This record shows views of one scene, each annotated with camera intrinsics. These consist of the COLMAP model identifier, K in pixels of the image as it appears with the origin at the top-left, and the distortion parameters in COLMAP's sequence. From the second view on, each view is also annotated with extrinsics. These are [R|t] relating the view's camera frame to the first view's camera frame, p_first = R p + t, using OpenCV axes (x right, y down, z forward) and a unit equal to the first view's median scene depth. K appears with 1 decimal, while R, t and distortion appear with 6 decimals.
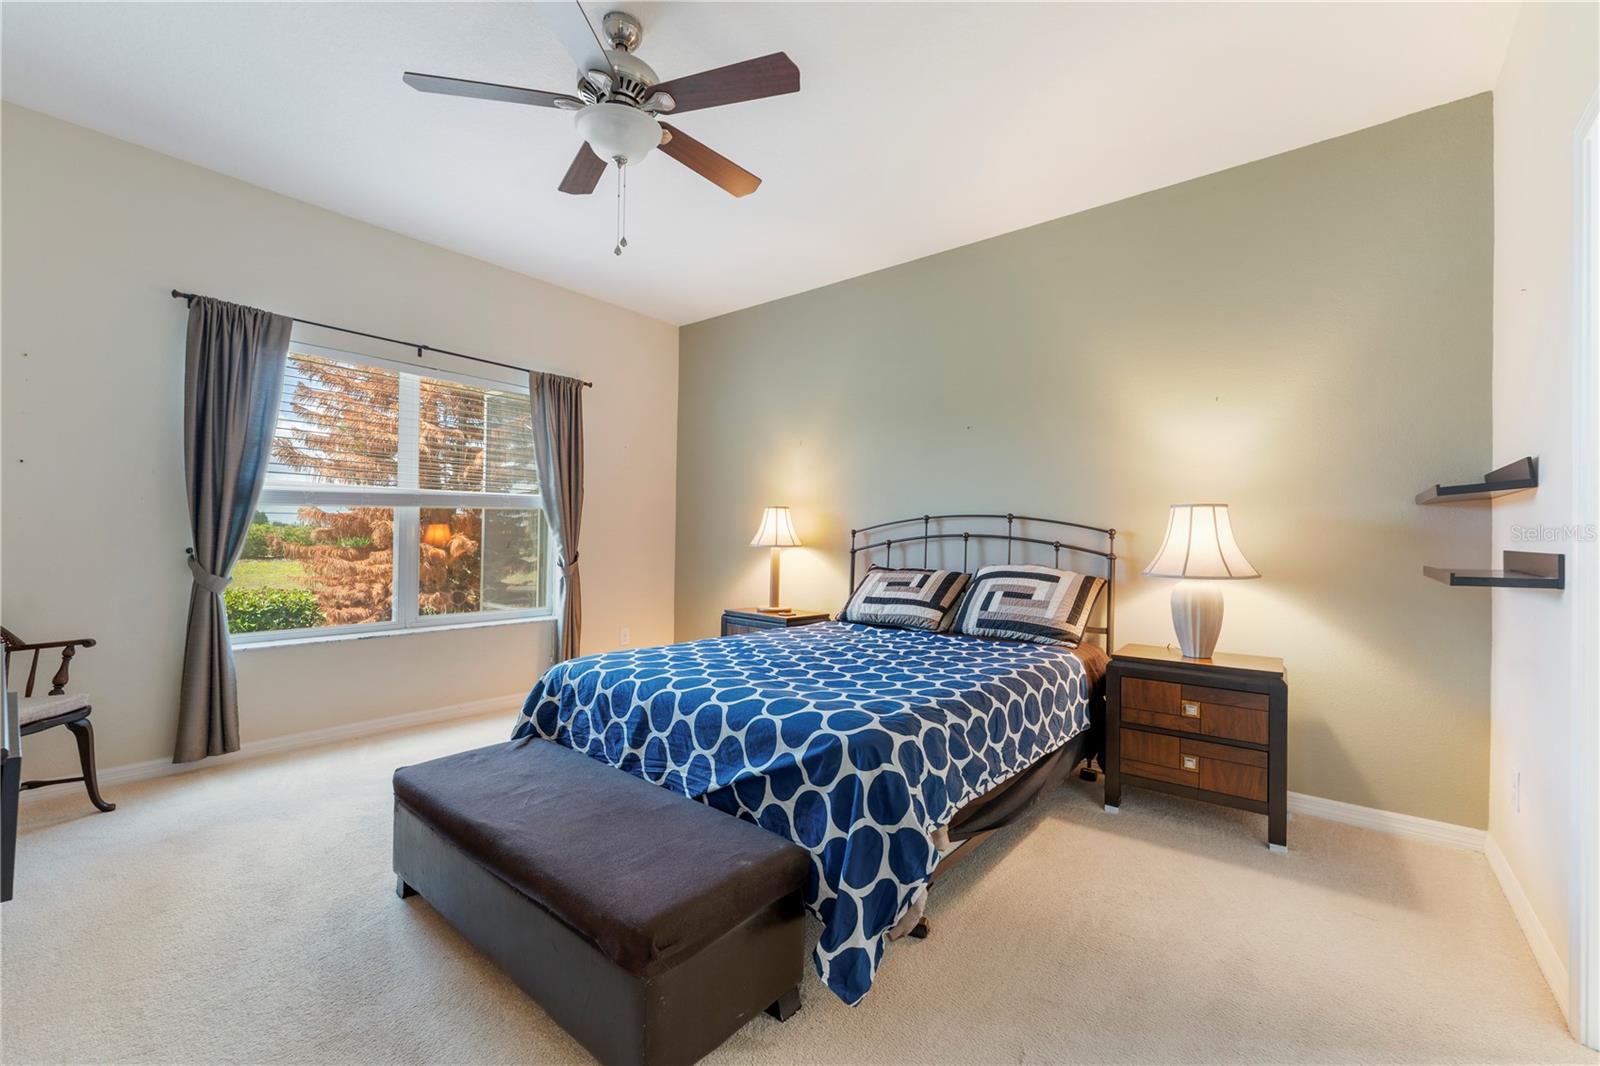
lens RADIAL K [[644.2, 0, 800.8], [0, 644.2, 525.4], [0, 0, 1]] dist [-0.000044, -0.001188]
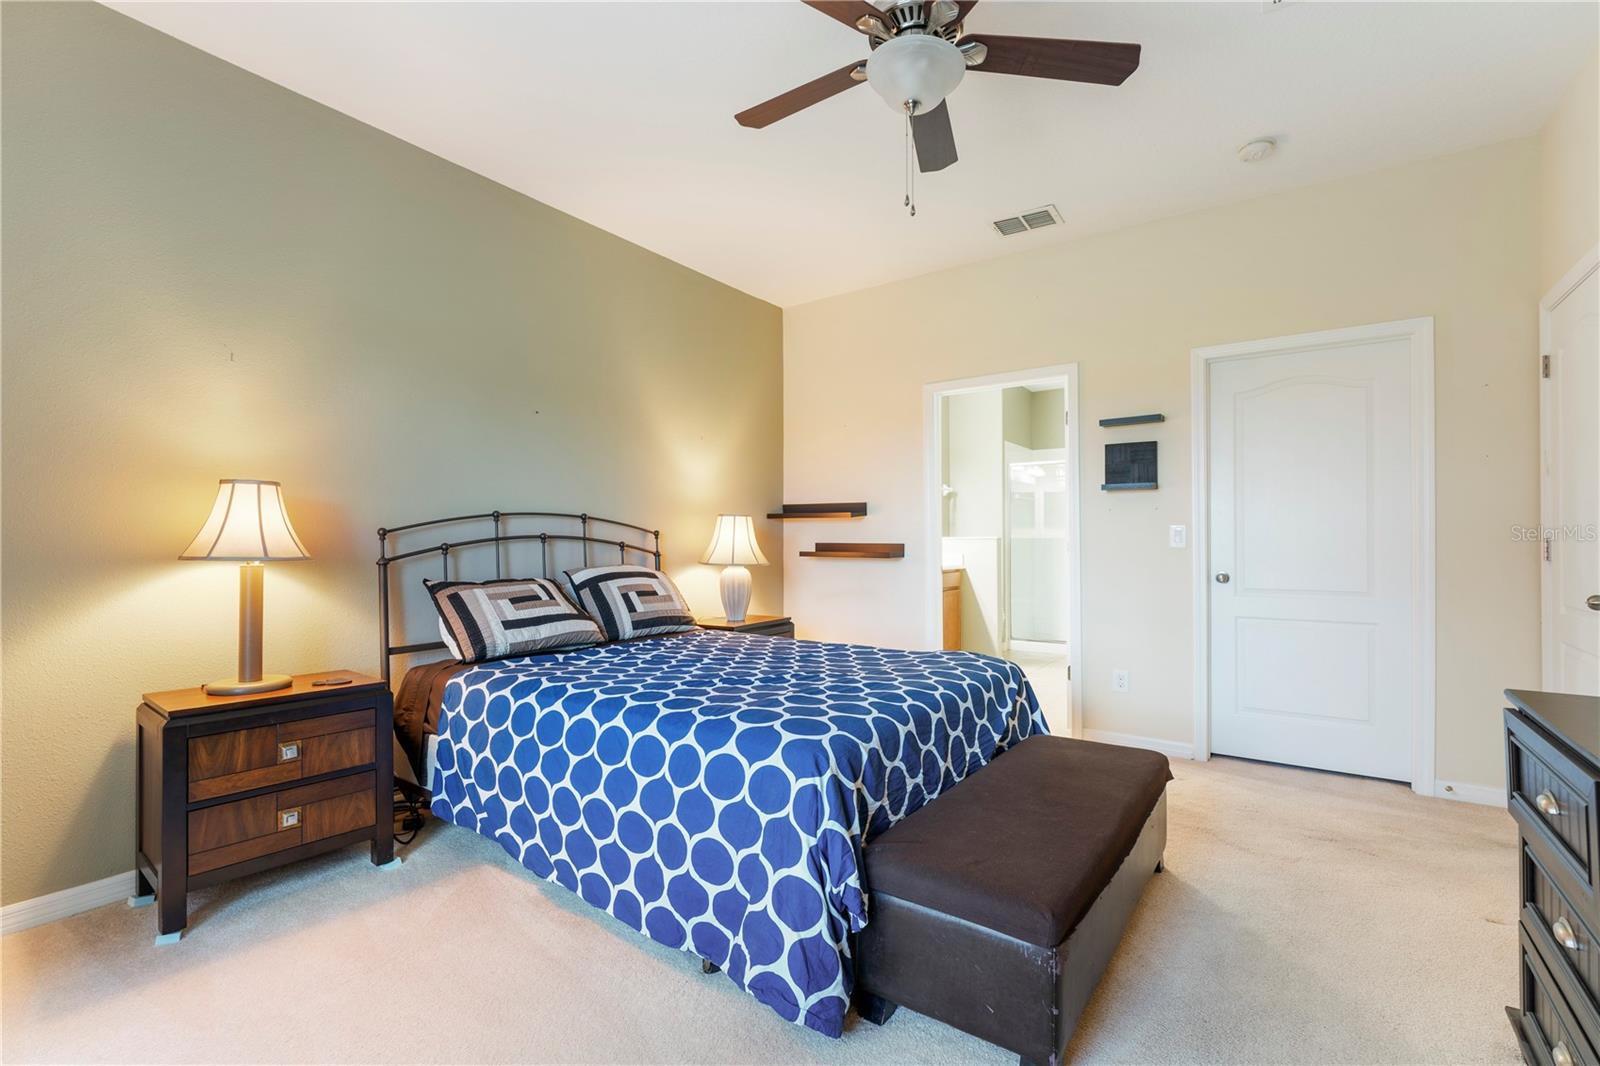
lens RADIAL K [[717.7, 0, 799.5], [0, 717.7, 527.6], [0, 0, 1]] dist [-0.001303, -0.000197]
pose [[-0.067592, 0.020168, 0.997509, -0.744555], [0.000952, 0.999797, -0.020150, 0.023714], [-0.997713, -0.000412, -0.067597, 0.744366]]
